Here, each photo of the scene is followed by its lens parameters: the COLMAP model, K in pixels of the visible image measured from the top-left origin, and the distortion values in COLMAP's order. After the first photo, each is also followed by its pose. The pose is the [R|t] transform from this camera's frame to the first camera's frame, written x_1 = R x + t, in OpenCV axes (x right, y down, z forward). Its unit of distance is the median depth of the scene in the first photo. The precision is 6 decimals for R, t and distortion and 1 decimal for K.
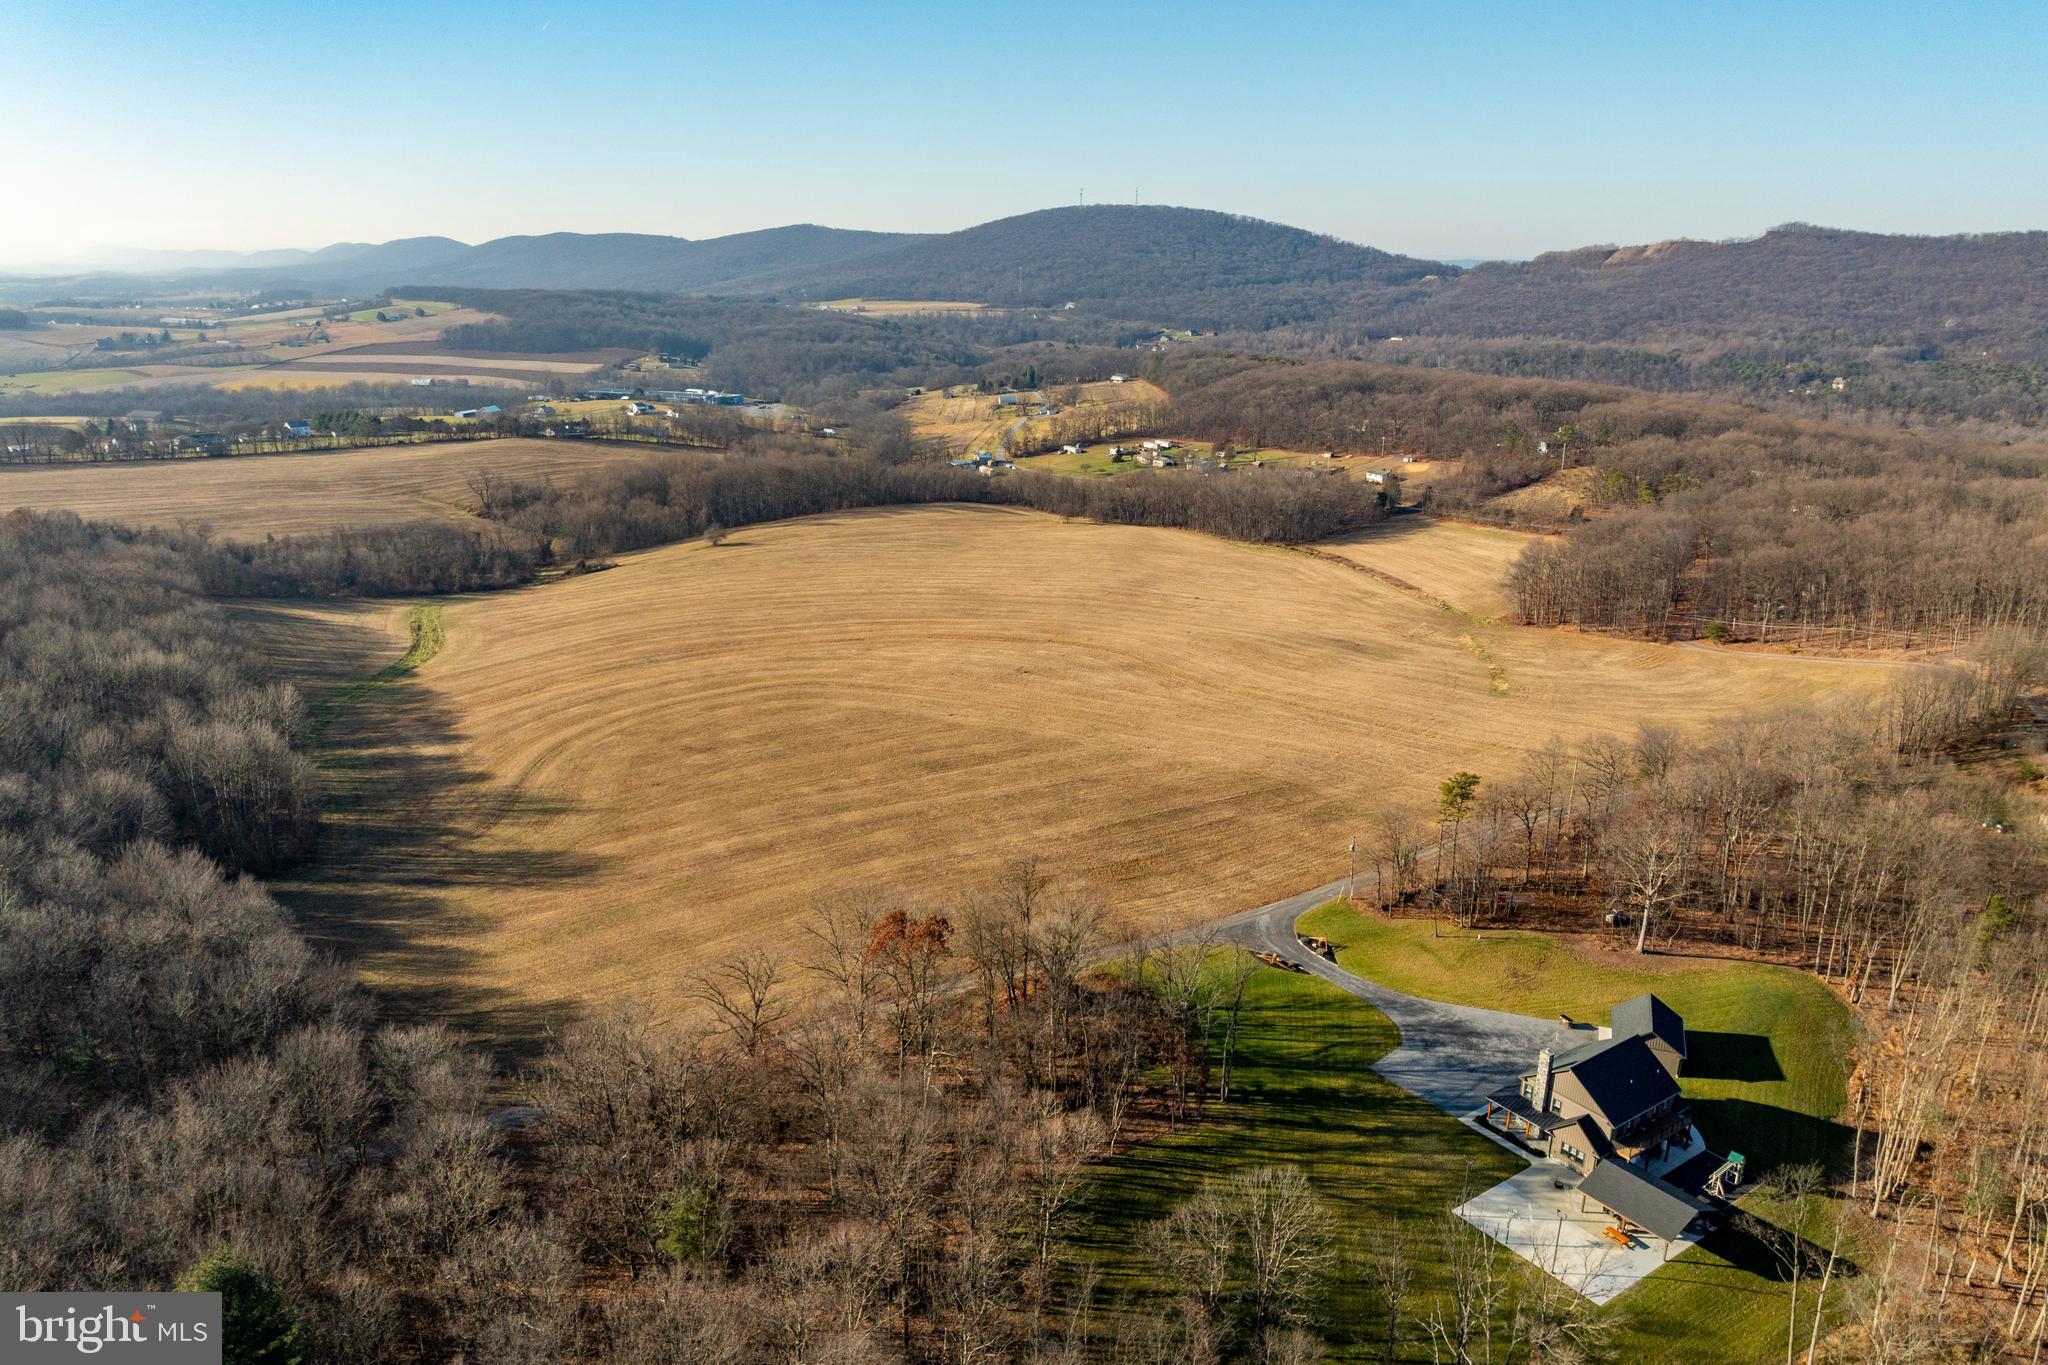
lens RADIAL K [[1452.3, 0, 1026.4], [0, 1452.3, 725.6], [0, 0, 1]] dist [-0.045599, 0.013860]
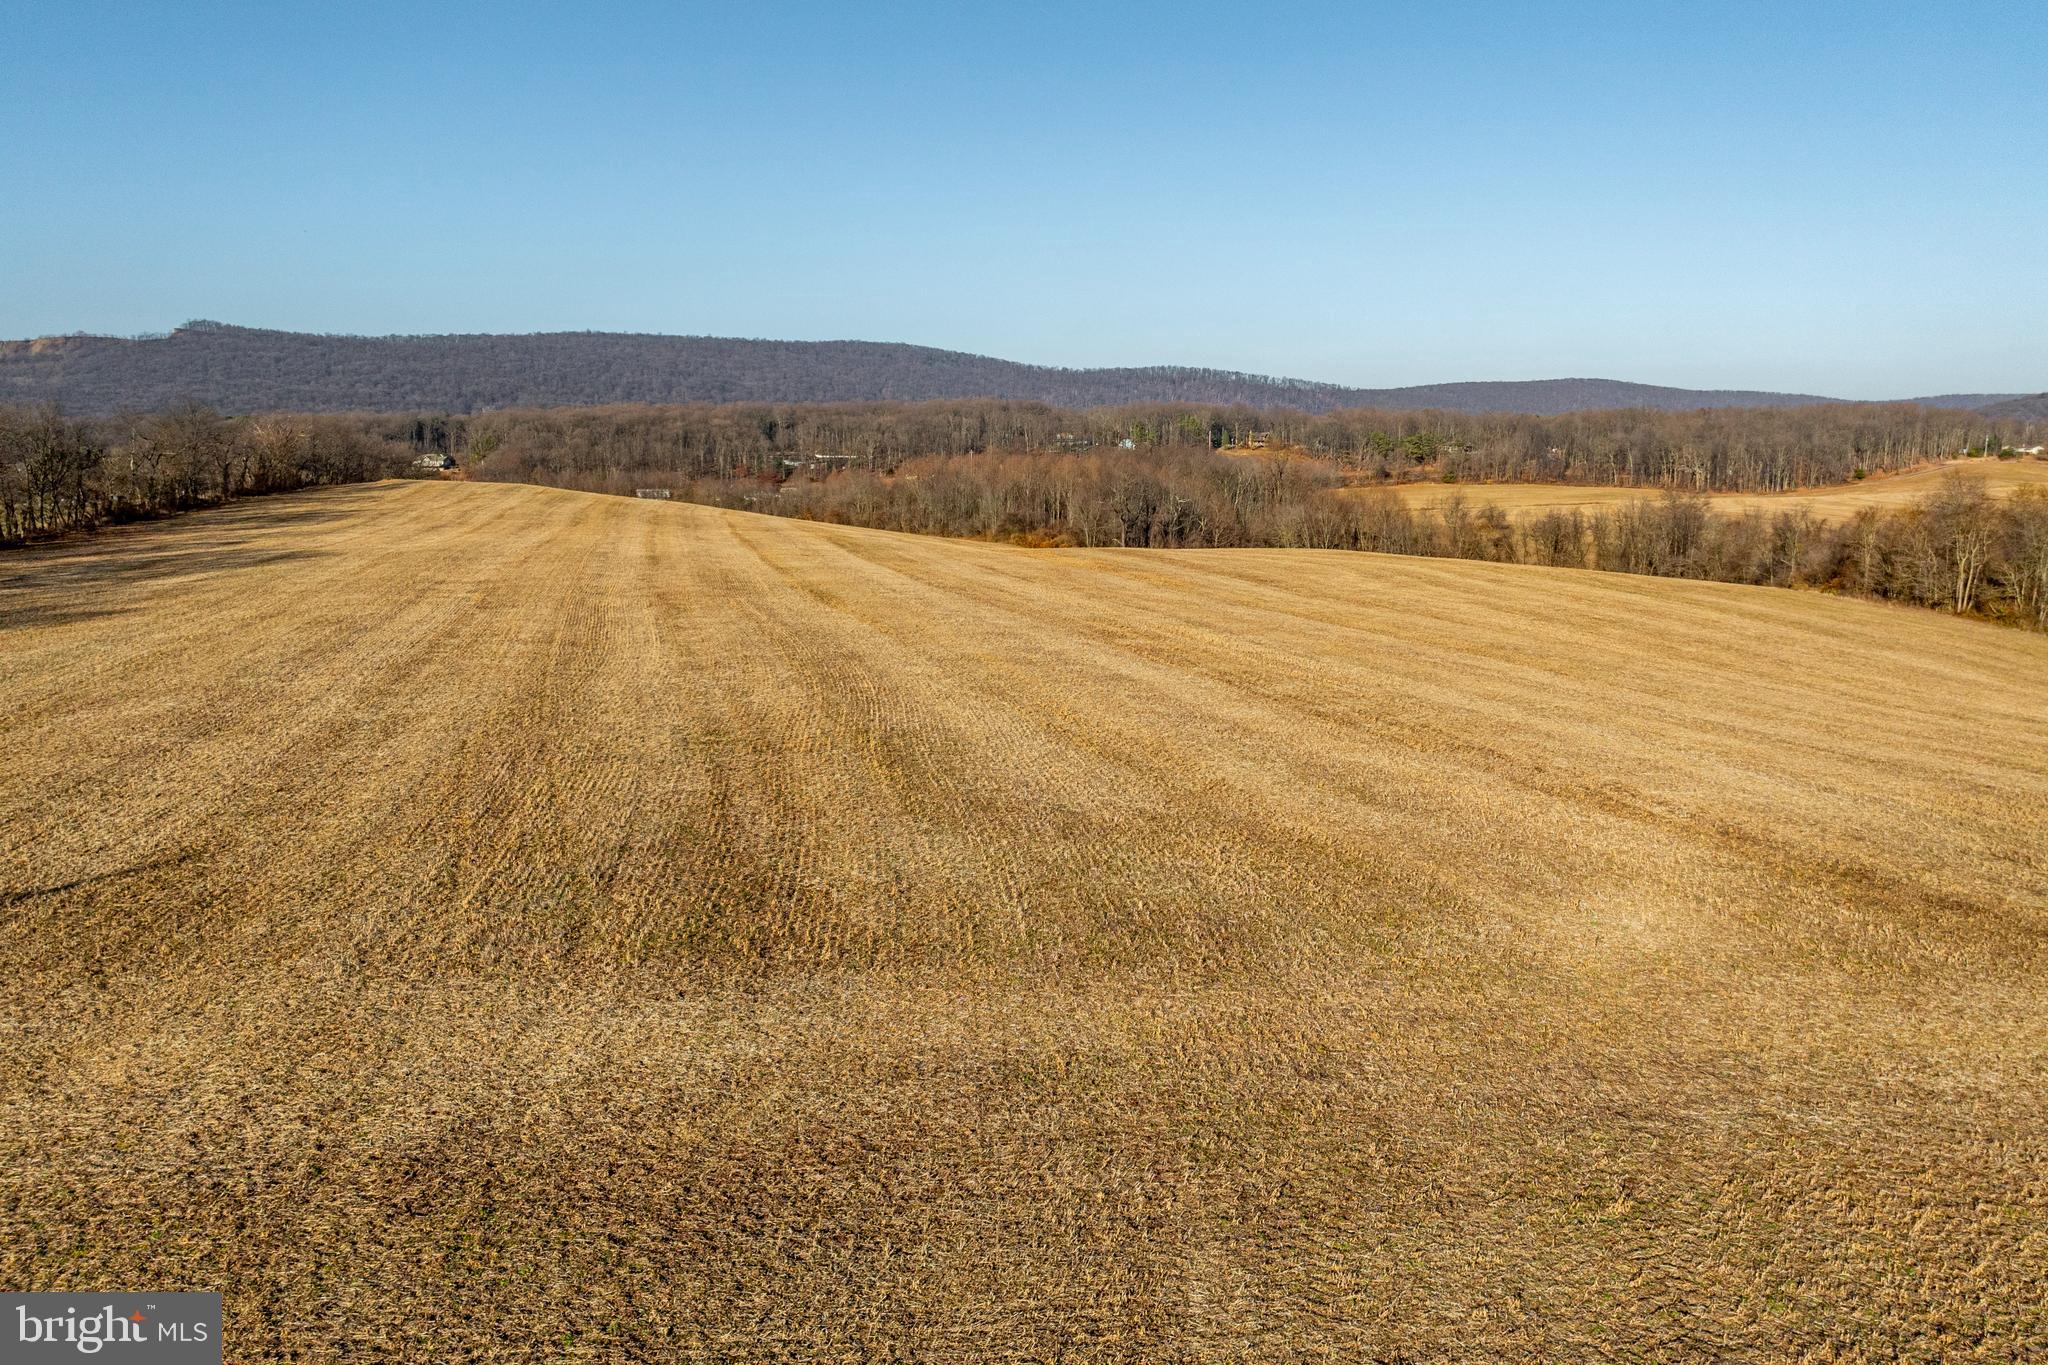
lens RADIAL K [[1452.3, 0, 1018.5], [0, 1452.3, 680.4], [0, 0, 1]] dist [-0.045599, 0.013860]
pose [[0.263957, -0.165122, 0.950295, -0.275672], [0.291365, 0.952860, 0.084637, -0.053233], [-0.919474, 0.254542, 0.299625, 0.302371]]
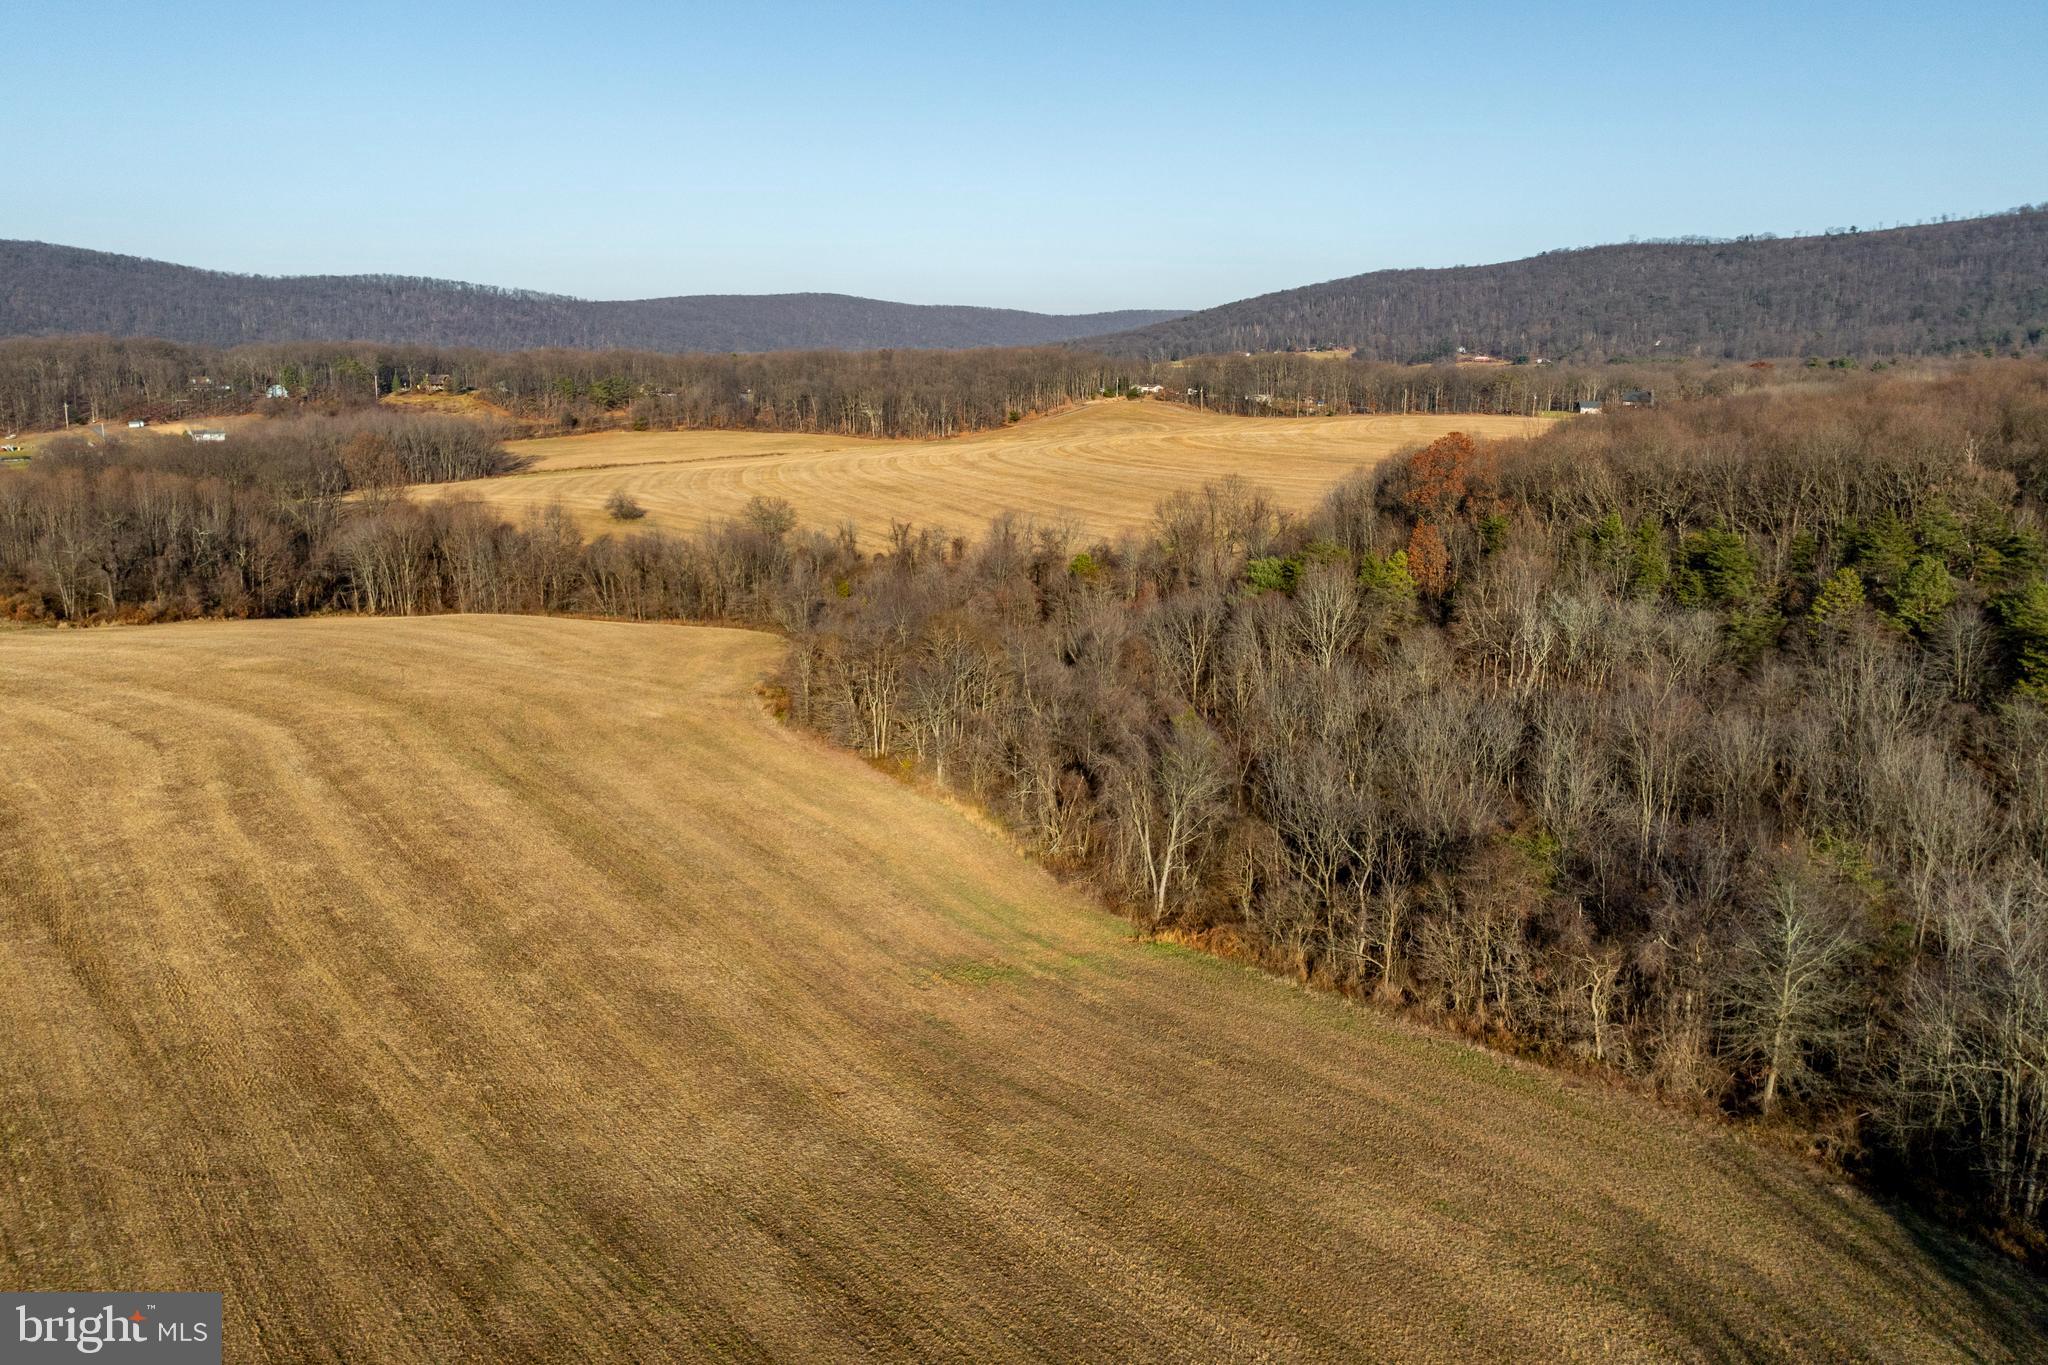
lens RADIAL K [[1452.3, 0, 1025.7], [0, 1452.3, 617.0], [0, 0, 1]] dist [-0.045599, 0.013860]
pose [[-0.227769, -0.188116, 0.955371, -0.259220], [0.283754, 0.925752, 0.249934, -0.057589], [-0.931453, 0.328017, -0.157479, 0.281425]]
